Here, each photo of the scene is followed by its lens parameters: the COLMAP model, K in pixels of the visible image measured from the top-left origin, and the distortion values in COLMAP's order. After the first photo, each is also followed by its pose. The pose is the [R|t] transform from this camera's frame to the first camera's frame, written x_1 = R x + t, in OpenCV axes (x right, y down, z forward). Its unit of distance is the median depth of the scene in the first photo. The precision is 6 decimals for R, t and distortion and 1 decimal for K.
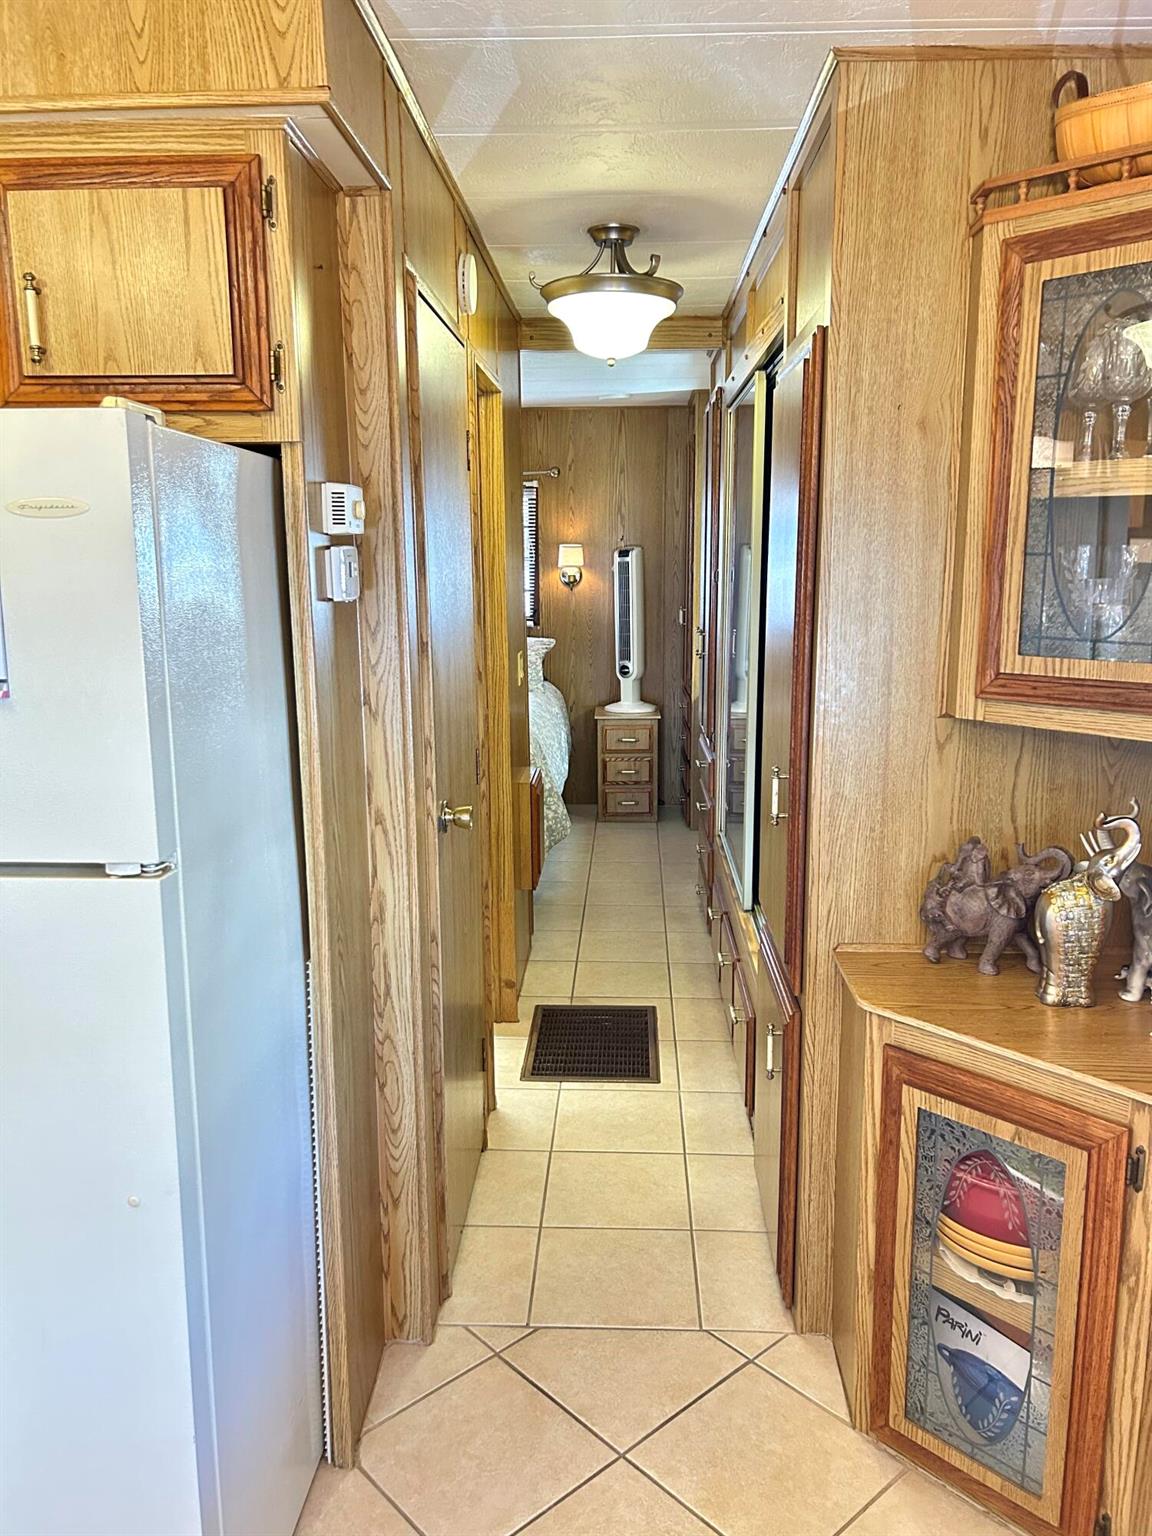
lens RADIAL K [[1151.8, 0, 584.3], [0, 1151.8, 772.9], [0, 0, 1]] dist [0.051516, -0.059961]
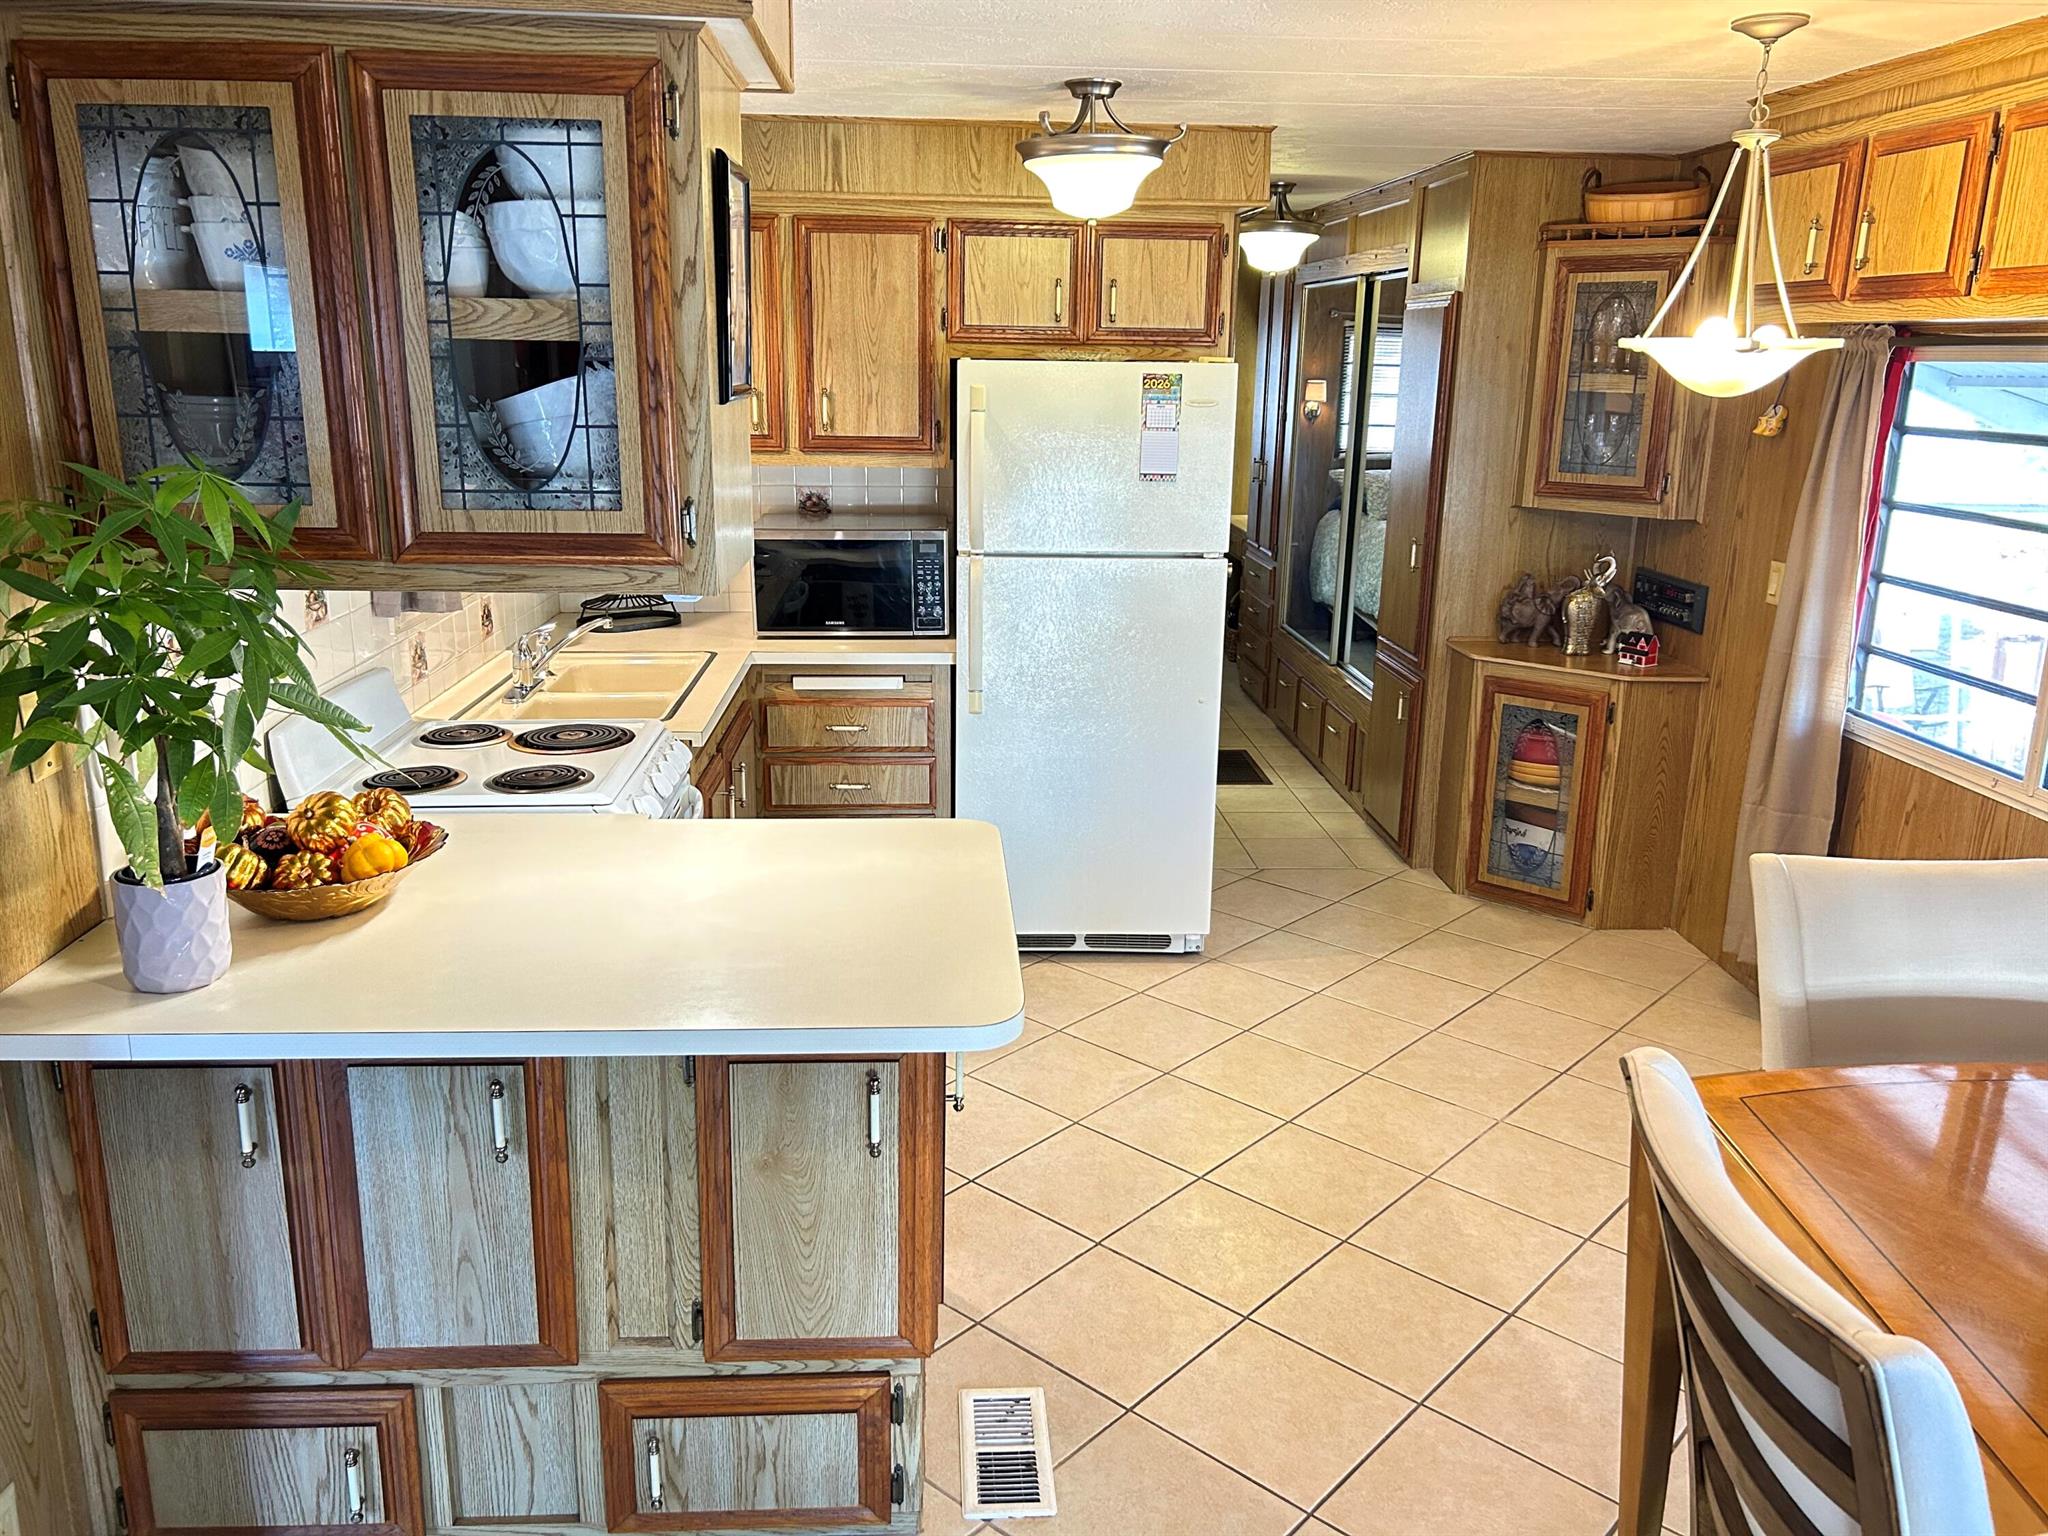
lens RADIAL K [[1535.8, 0, 1015.1], [0, 1535.8, 766.5], [0, 0, 1]] dist [0.051516, -0.059961]
pose [[0.995473, -0.005867, 0.094862, -0.785997], [-0.000531, 0.997734, 0.067273, 0.218258], [-0.095041, -0.067019, 0.993215, -1.529265]]
